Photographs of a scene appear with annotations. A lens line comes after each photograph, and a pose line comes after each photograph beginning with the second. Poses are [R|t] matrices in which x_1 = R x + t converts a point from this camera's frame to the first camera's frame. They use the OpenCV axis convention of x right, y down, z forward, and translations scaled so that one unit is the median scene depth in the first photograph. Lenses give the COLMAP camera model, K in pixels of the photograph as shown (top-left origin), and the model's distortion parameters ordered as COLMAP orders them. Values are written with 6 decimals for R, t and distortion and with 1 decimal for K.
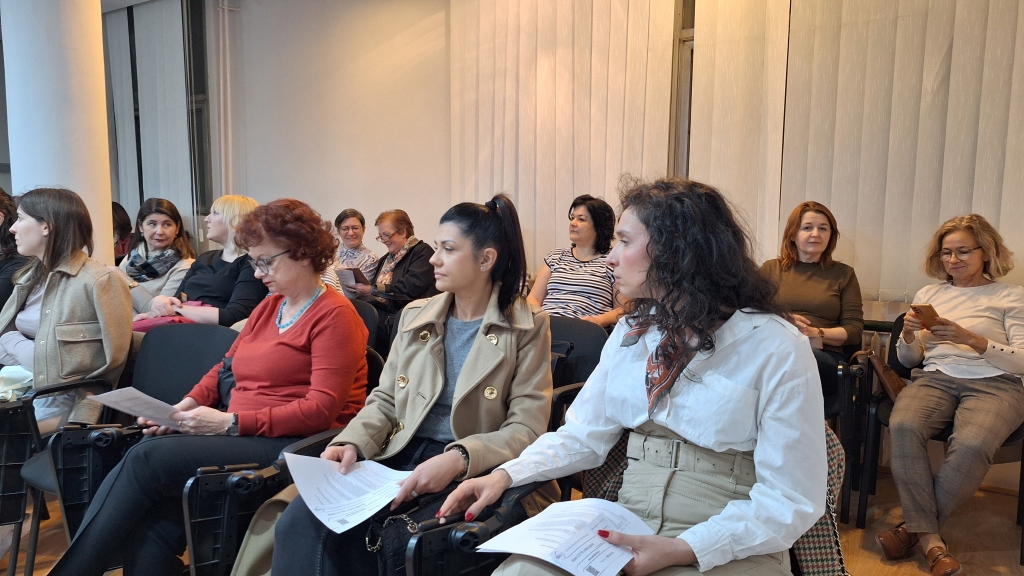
lens RADIAL K [[712.6, 0, 512.0], [0, 712.6, 288.0], [0, 0, 1]] dist [0.086515, -0.090677]
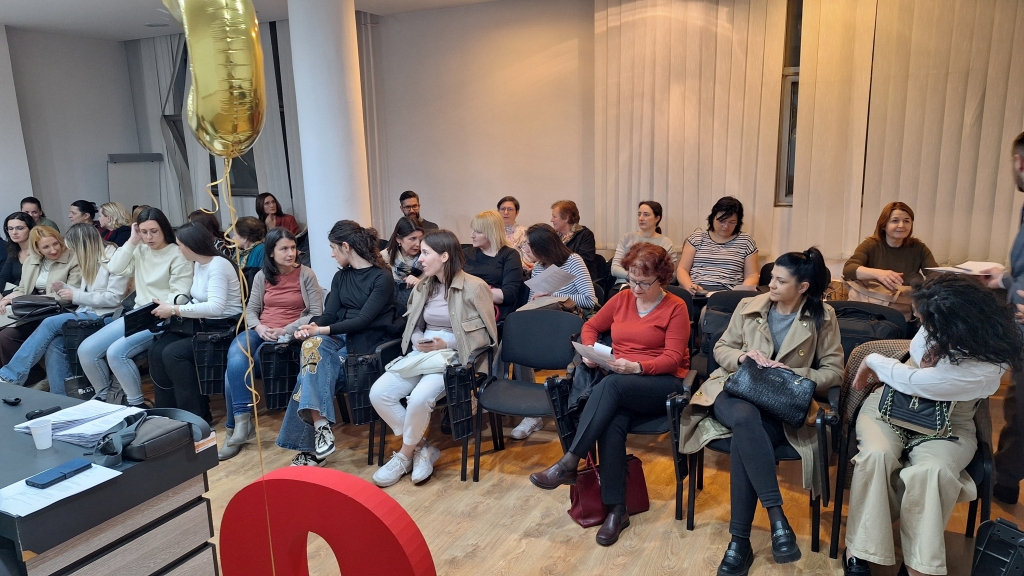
lens RADIAL K [[697.3, 0, 512.9], [0, 697.3, 281.3], [0, 0, 1]] dist [0.075283, -0.095004]
pose [[0.998025, -0.044893, 0.043943, -0.338483], [0.040205, 0.993941, 0.102300, -0.105937], [-0.048269, -0.100331, 0.993783, -0.331508]]
